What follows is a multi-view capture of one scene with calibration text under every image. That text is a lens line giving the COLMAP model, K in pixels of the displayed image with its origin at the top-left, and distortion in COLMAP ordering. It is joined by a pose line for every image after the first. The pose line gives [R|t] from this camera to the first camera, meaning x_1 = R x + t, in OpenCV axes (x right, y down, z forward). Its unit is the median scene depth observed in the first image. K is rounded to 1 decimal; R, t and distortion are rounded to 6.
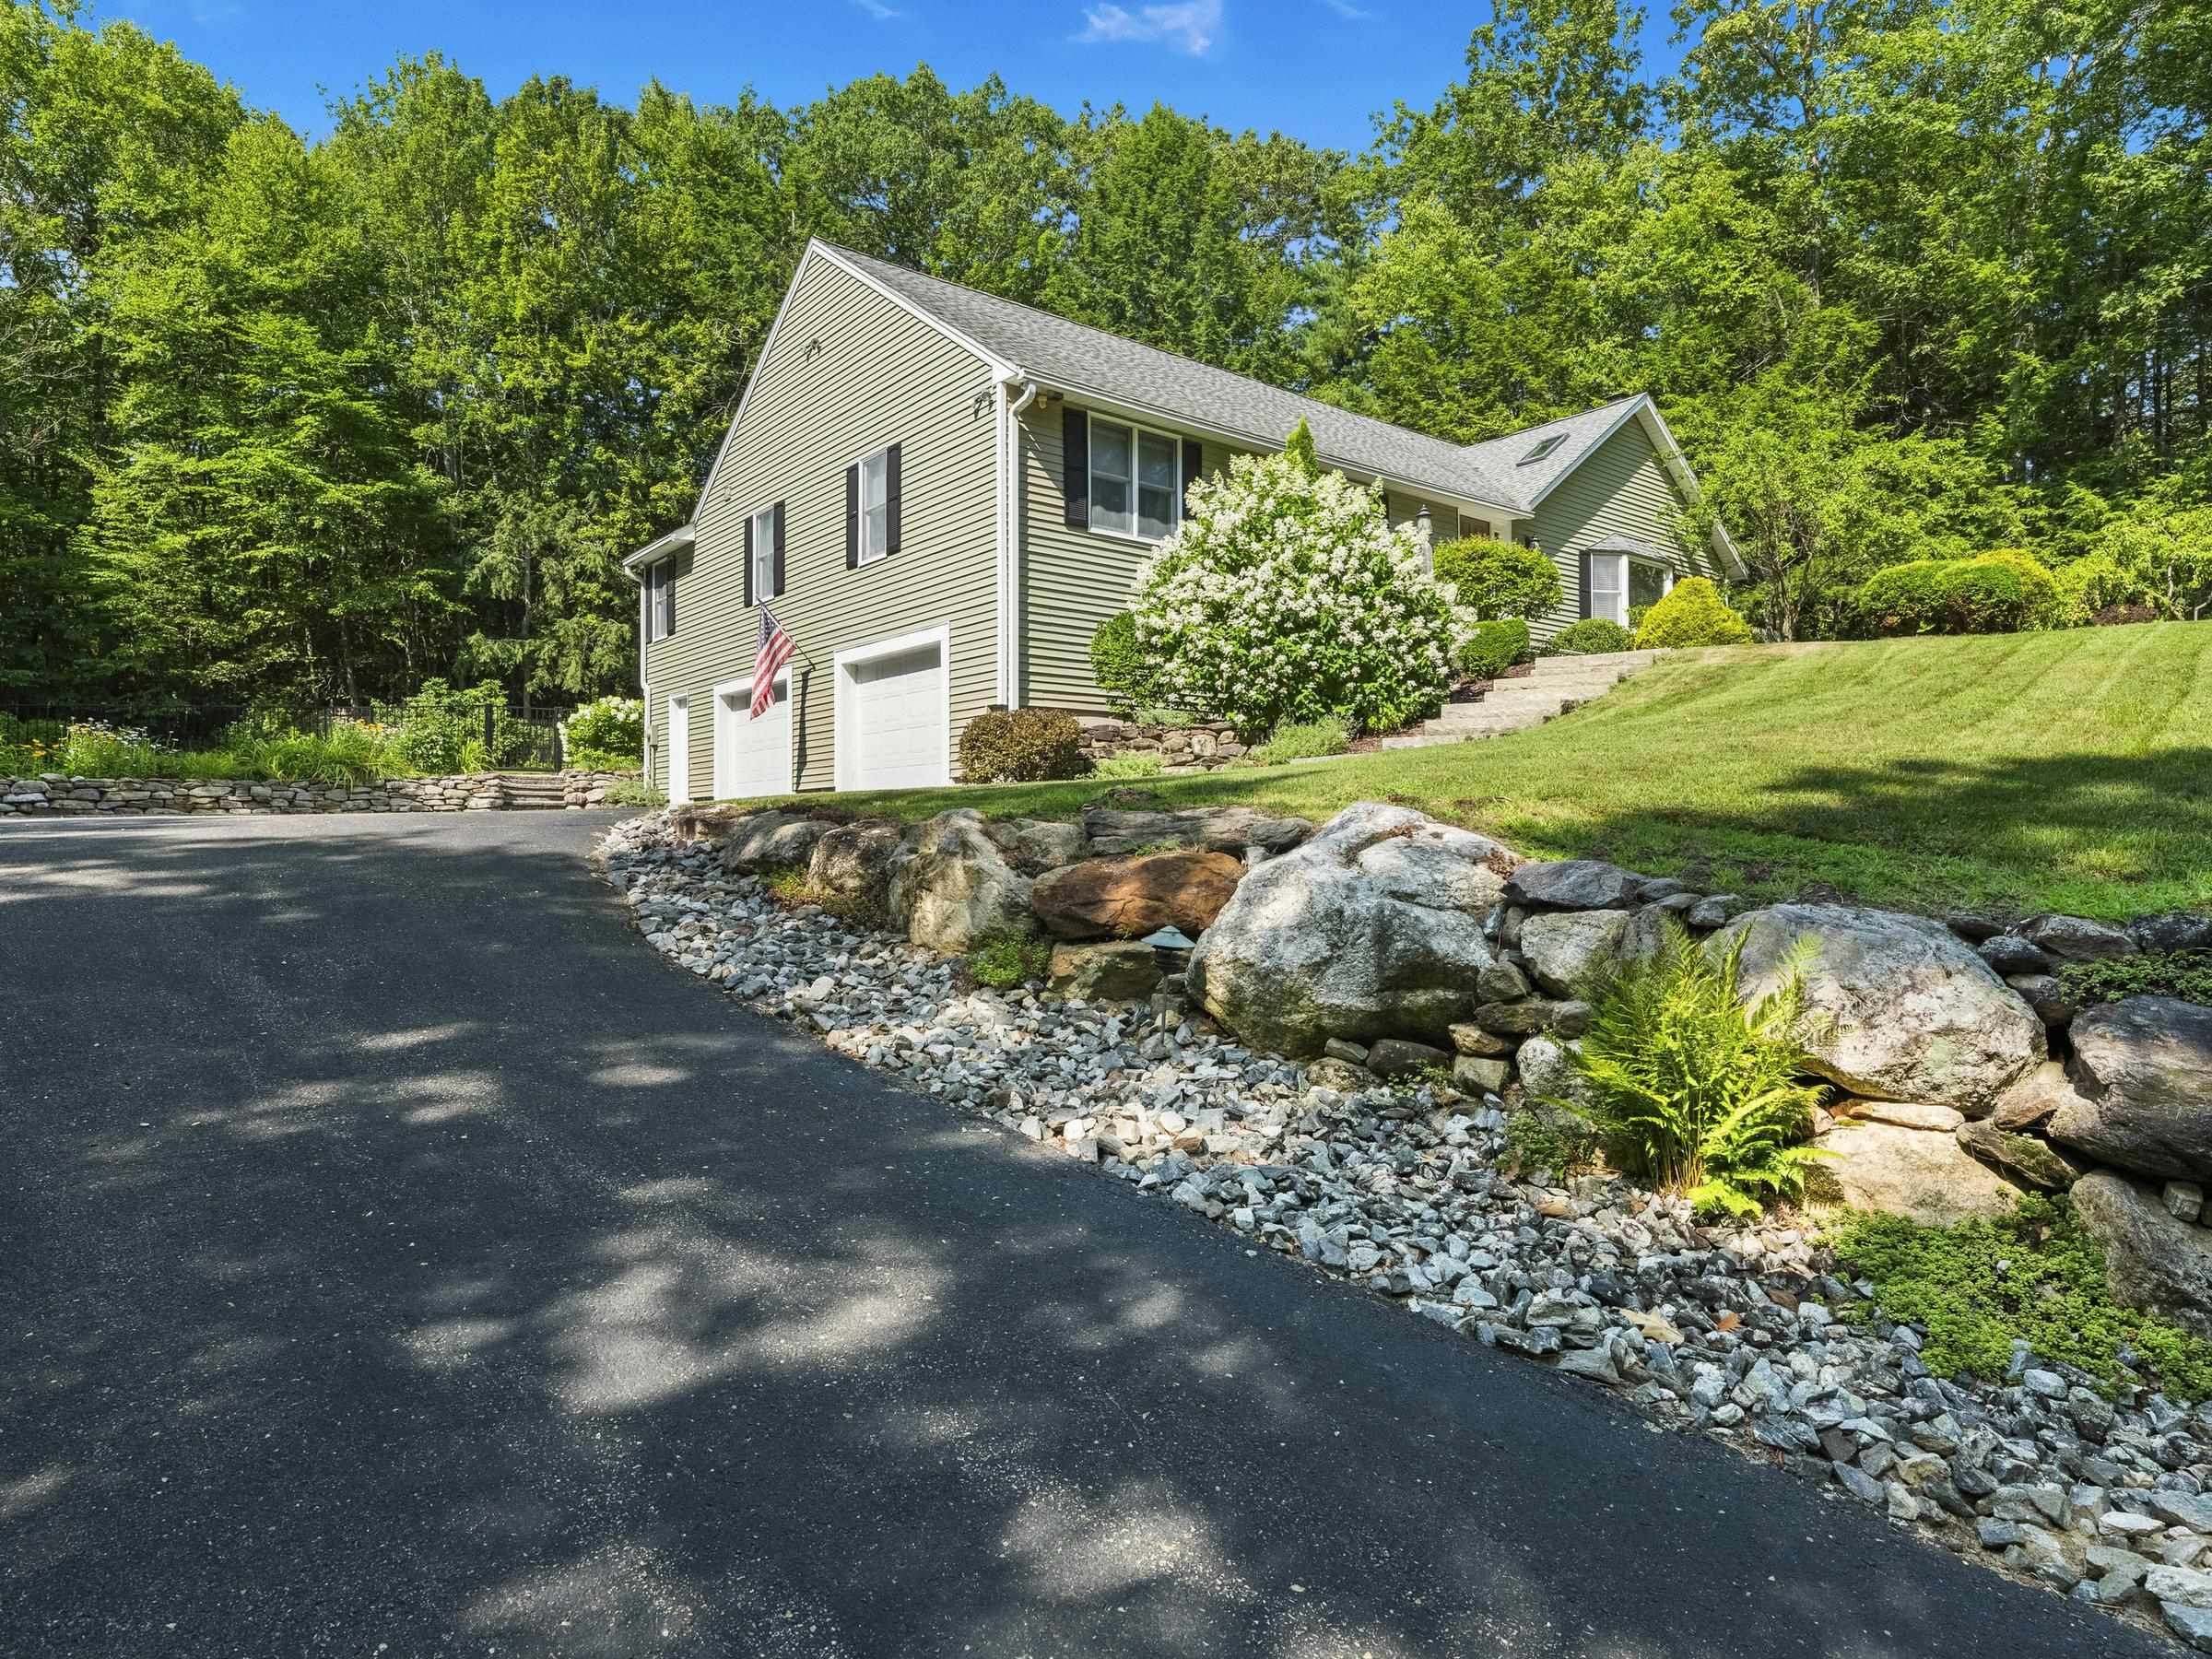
lens RADIAL K [[1289.1, 0, 1106.0], [0, 1289.1, 829.5], [0, 0, 1]] dist [0.000249, -0.001984]
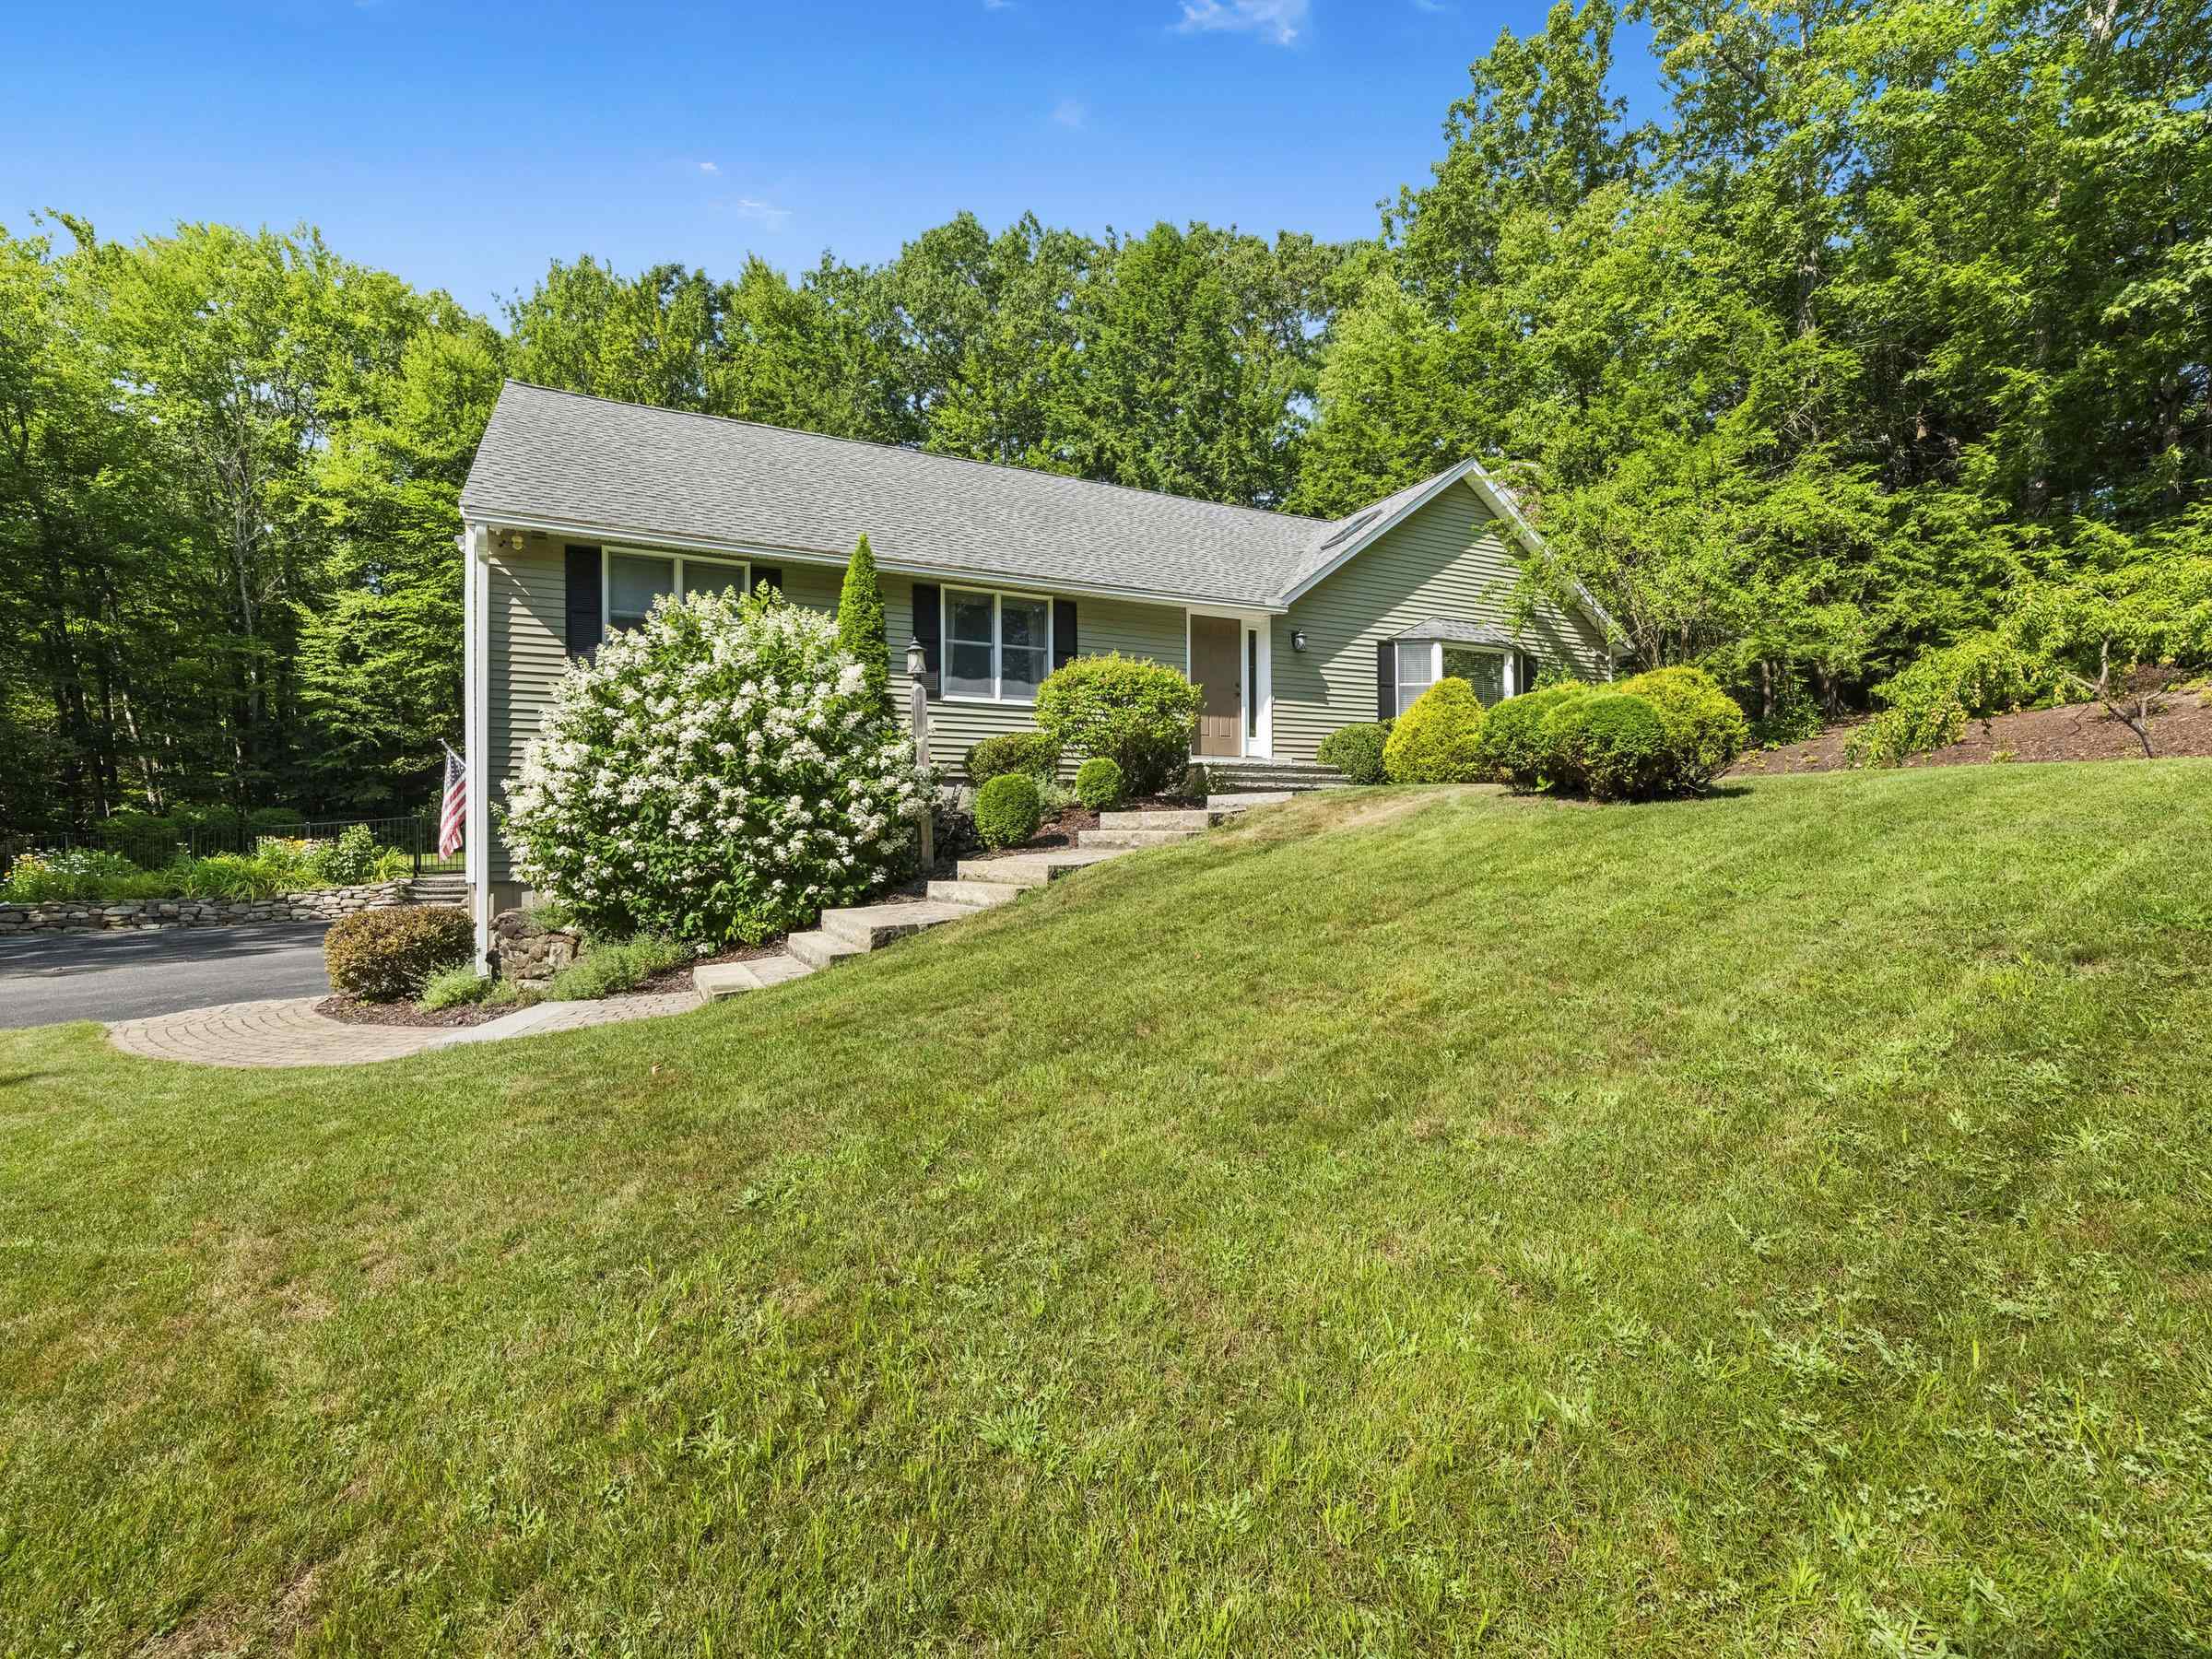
lens RADIAL K [[1017.4, 0, 1117.2], [0, 1017.4, 840.8], [0, 0, 1]] dist [-0.004064, 0.000938]
pose [[0.976794, -0.004248, -0.214139, 0.267134], [0.007043, 0.999900, 0.012288, -0.068309], [0.214065, -0.013511, 0.976726, 0.208798]]
